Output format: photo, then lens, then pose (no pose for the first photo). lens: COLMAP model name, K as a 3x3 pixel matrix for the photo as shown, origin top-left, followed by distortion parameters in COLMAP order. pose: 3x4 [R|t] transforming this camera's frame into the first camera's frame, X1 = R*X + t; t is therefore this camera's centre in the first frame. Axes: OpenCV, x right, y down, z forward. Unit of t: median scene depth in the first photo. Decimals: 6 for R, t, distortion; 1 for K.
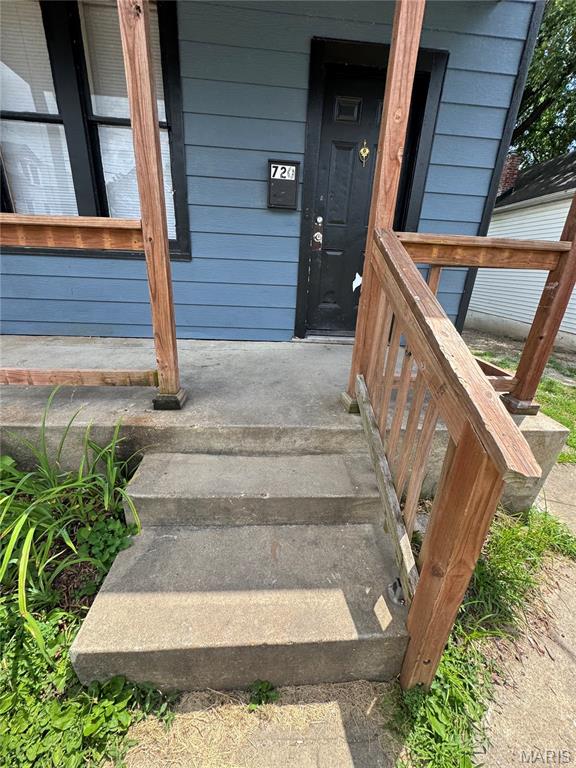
lens RADIAL K [[309.1, 0, 286.5], [0, 309.1, 380.6], [0, 0, 1]] dist [0.002203, 0.000150]
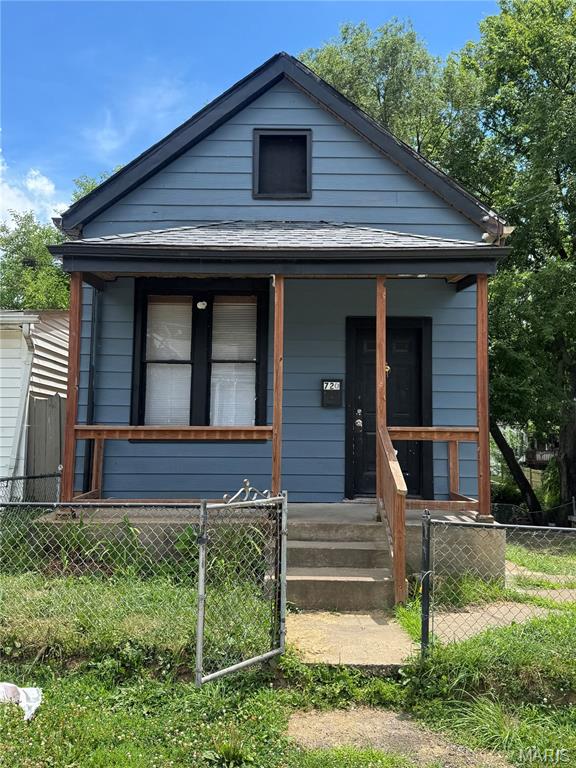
lens RADIAL K [[733.9, 0, 287.4], [0, 733.9, 382.3], [0, 0, 1]] dist [0.022937, 0.000000]
pose [[0.998069, -0.036467, -0.050279, -0.046033], [0.011022, 0.900643, -0.434420, 0.872350], [0.061125, 0.433027, 0.899306, -2.259763]]
